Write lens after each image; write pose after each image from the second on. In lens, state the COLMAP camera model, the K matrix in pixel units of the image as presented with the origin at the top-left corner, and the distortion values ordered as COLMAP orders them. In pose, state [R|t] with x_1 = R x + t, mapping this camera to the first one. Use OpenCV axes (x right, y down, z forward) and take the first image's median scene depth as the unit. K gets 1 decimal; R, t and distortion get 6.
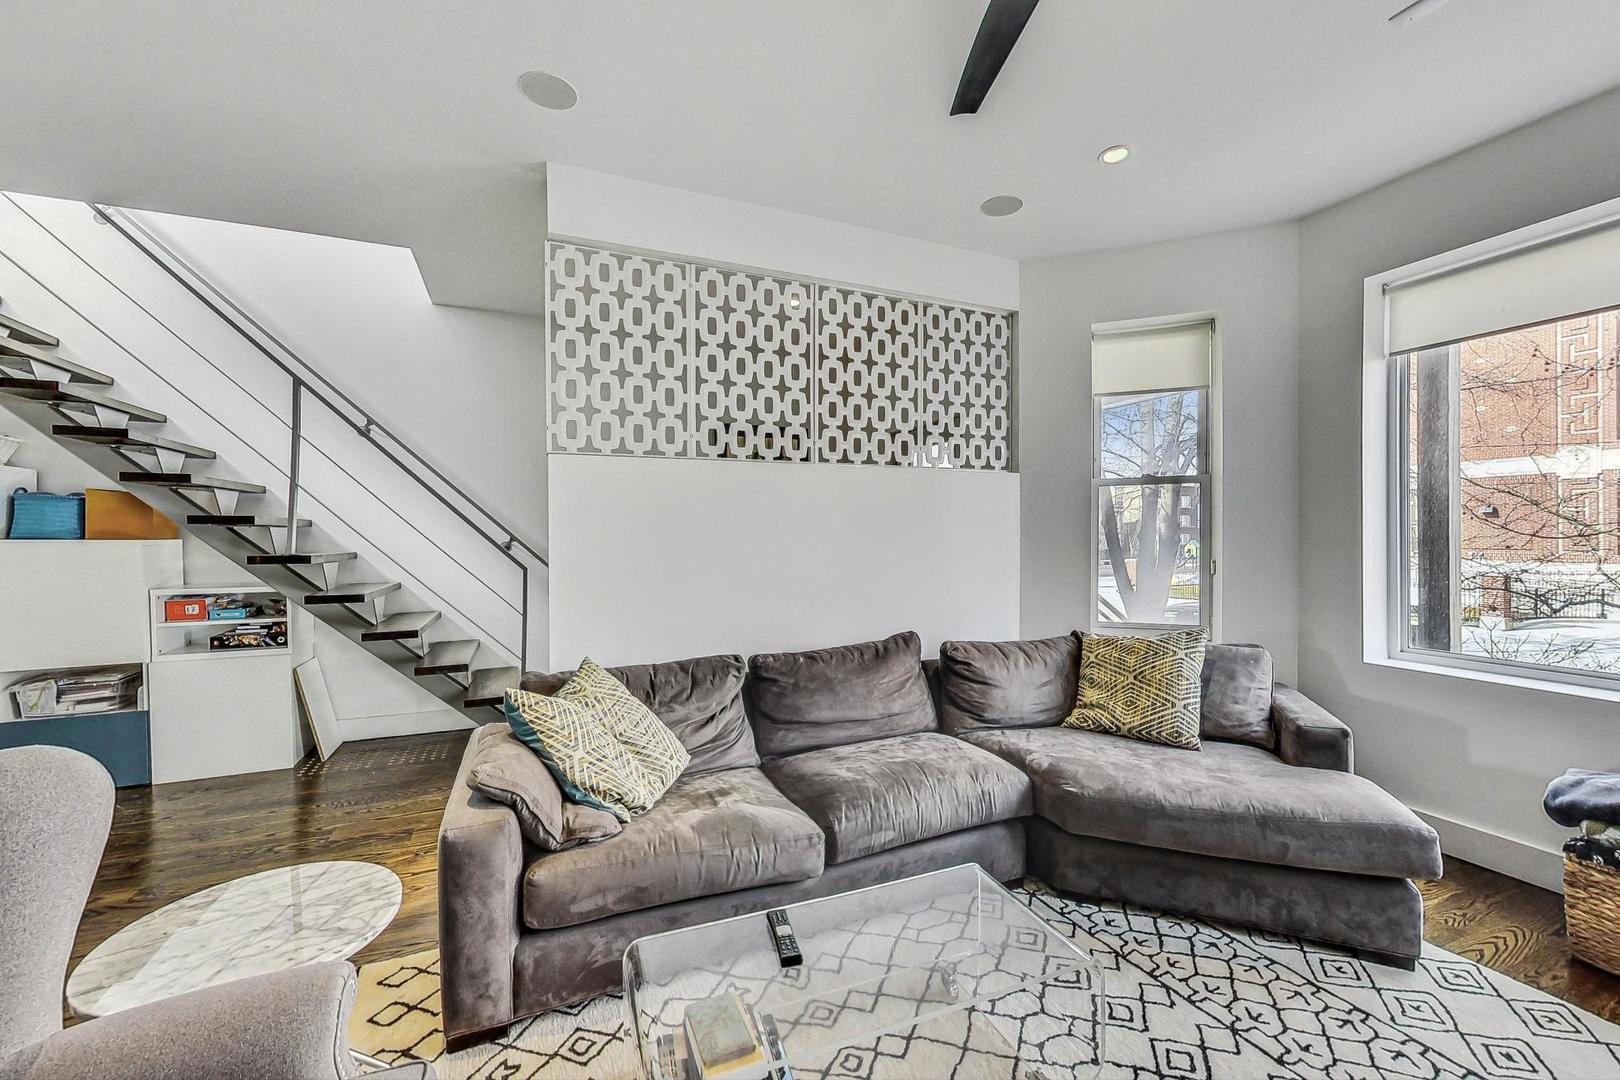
lens RADIAL K [[634.9, 0, 816.2], [0, 634.9, 529.2], [0, 0, 1]] dist [-0.002378, -0.000057]
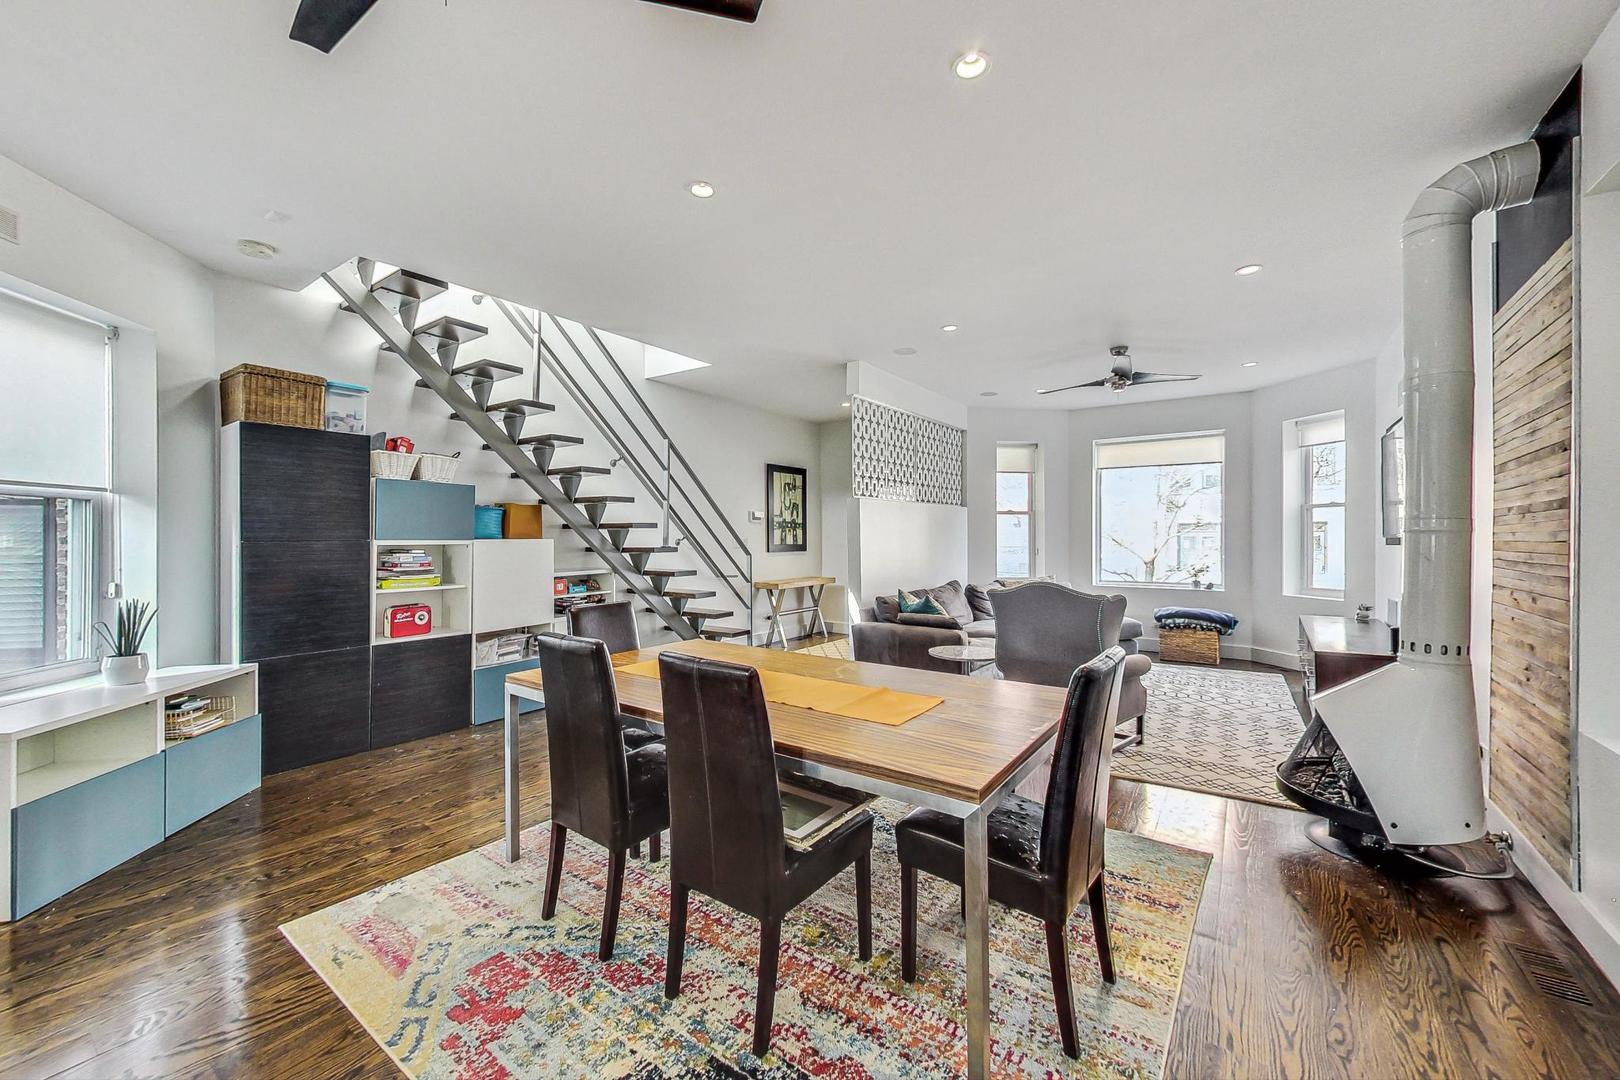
lens RADIAL K [[634.9, 0, 810.0], [0, 634.9, 539.0], [0, 0, 1]] dist [-0.002378, -0.000057]
pose [[0.869502, 0.002494, 0.493923, -1.361169], [-0.002406, 0.999997, -0.000814, 0.022712], [-0.493924, -0.000481, 0.869505, -0.662265]]
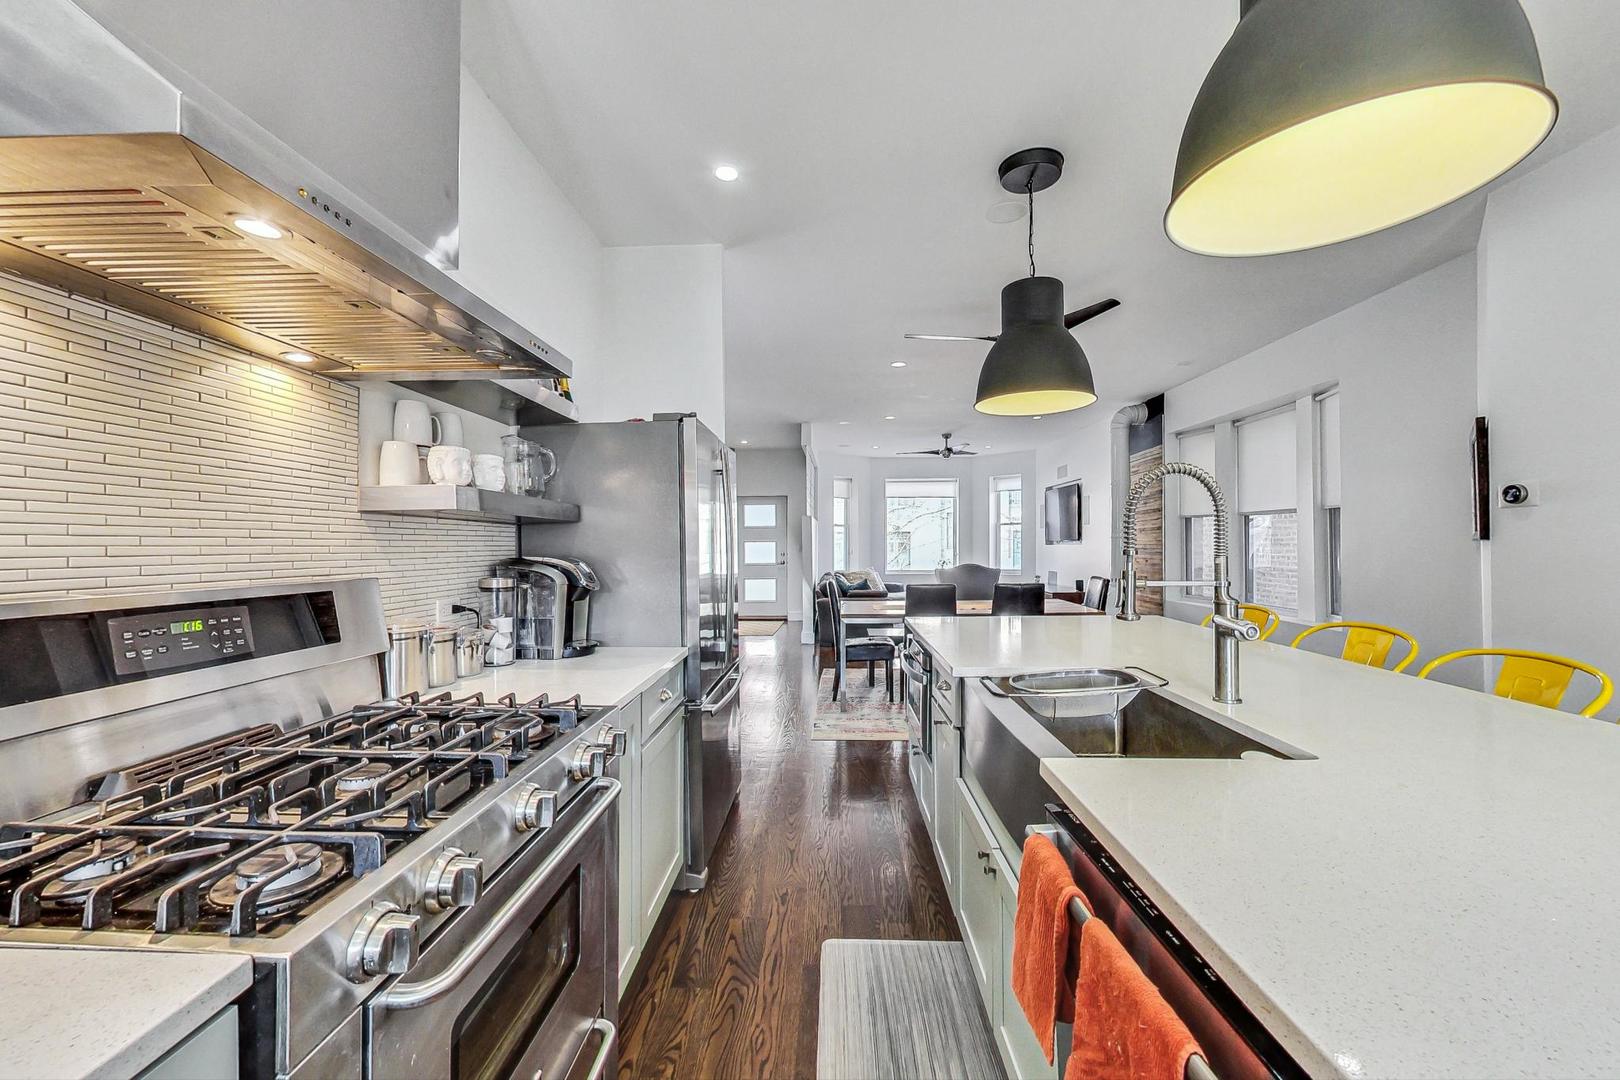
lens RADIAL K [[634.9, 0, 809.3], [0, 634.9, 542.0], [0, 0, 1]] dist [-0.002378, -0.000057]
pose [[0.457187, 0.007360, 0.889340, -2.718444], [0.001883, 0.999956, -0.009243, 0.044459], [-0.889368, 0.005900, 0.457153, -0.402608]]
